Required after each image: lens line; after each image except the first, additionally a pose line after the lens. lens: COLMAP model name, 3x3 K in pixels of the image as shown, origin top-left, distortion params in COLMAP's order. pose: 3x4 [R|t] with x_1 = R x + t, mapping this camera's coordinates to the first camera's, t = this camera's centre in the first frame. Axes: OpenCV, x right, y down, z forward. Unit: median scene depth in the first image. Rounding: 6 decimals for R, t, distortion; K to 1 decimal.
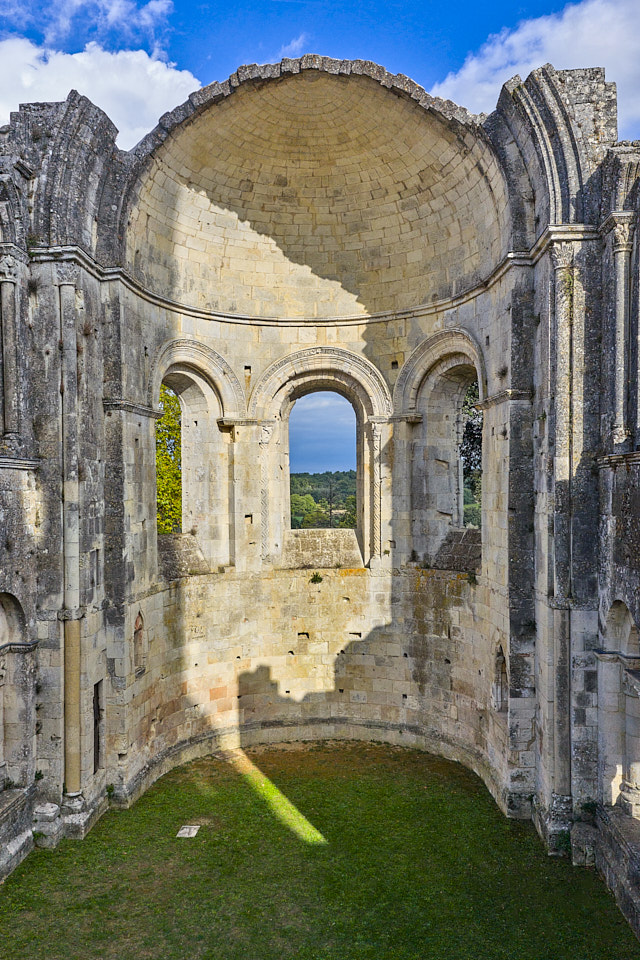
lens RADIAL K [[806.6, 0, 302.3], [0, 806.6, 487.7], [0, 0, 1]] dist [0.013475, -0.016847]
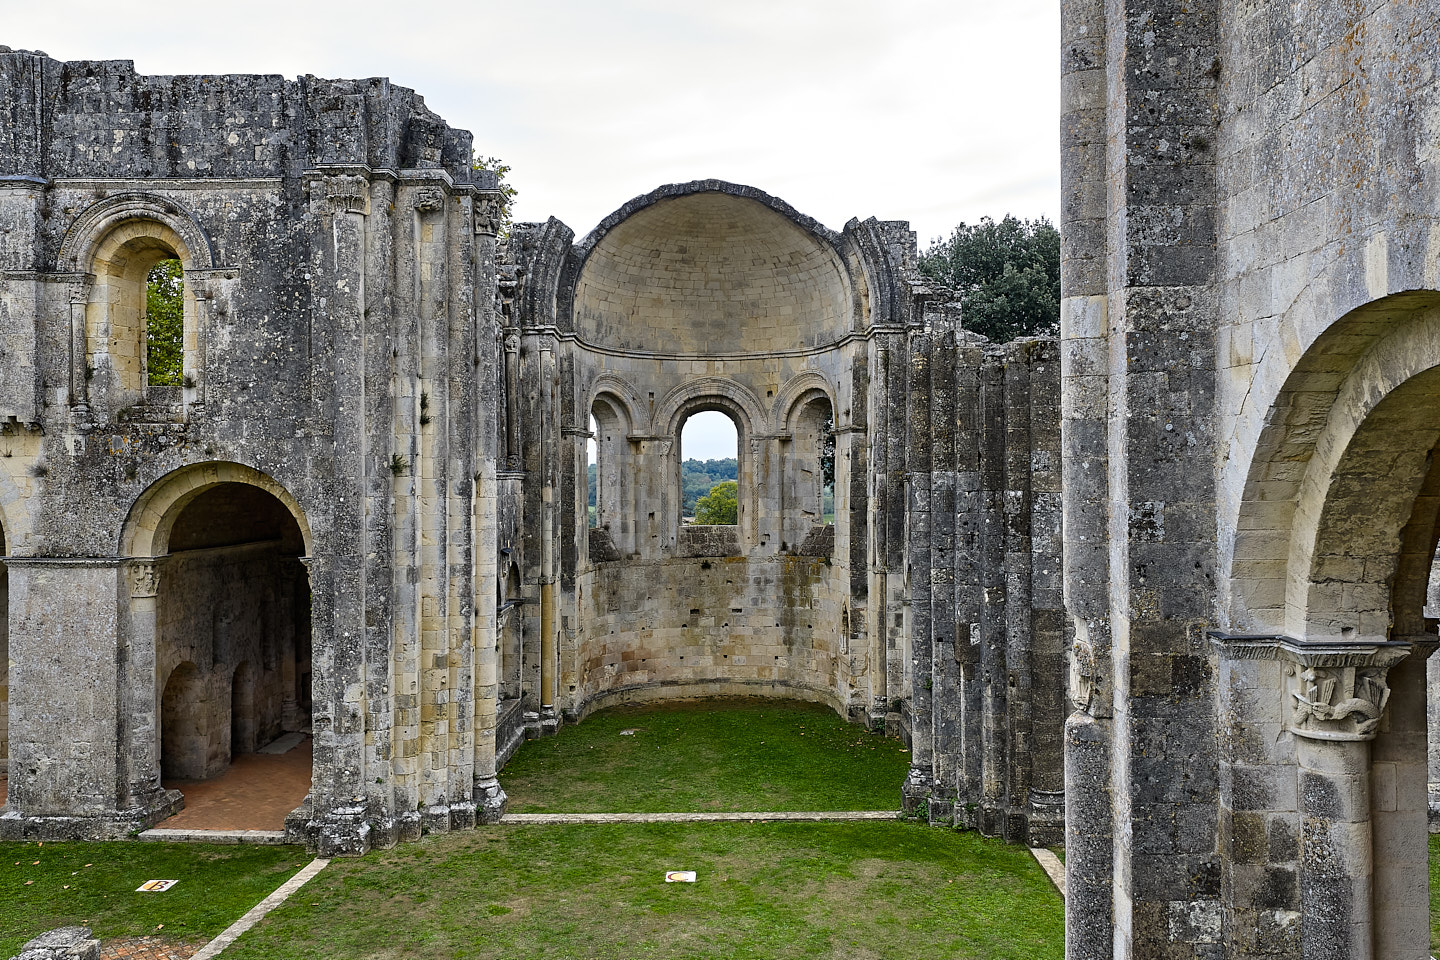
lens RADIAL K [[1209.9, 0, 724.5], [0, 1209.9, 465.0], [0, 0, 1]] dist [0.013475, -0.016847]
pose [[0.995949, 0.007432, 0.089611, -0.153018], [-0.006037, 0.999857, -0.015823, -0.014378], [-0.089716, 0.015218, 0.995851, -1.071131]]
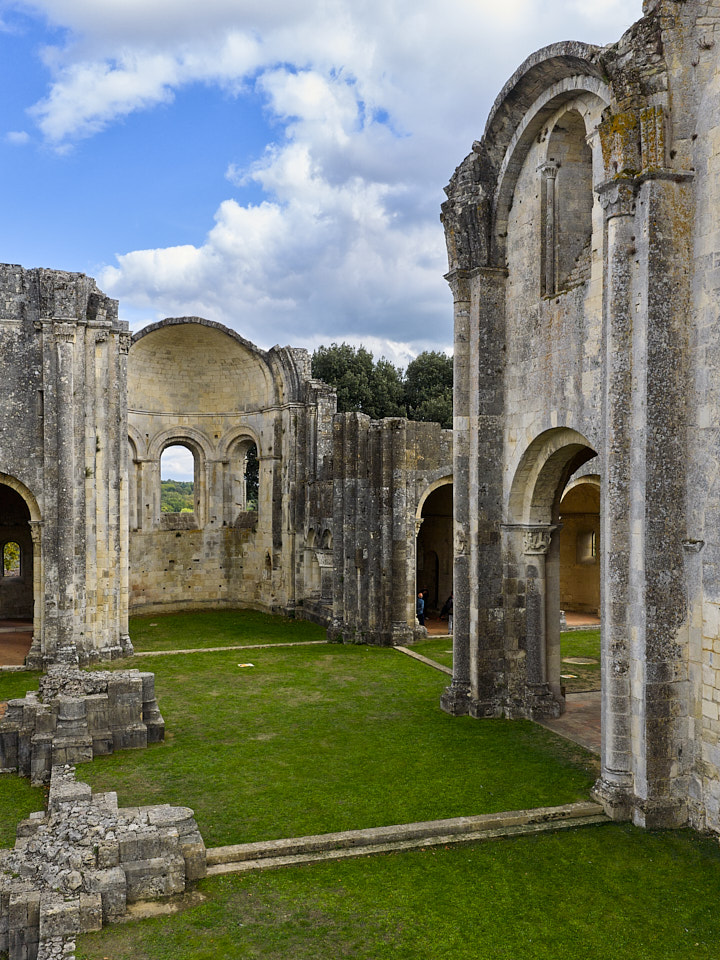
lens RADIAL K [[902.7, 0, 360.5], [0, 902.7, 498.5], [0, 0, 1]] dist [0.037920, 0.000000]
pose [[0.907343, 0.007153, 0.420330, -0.700063], [-0.006796, 0.999974, -0.002346, 0.024296], [-0.420336, -0.000728, 0.907368, -1.744710]]
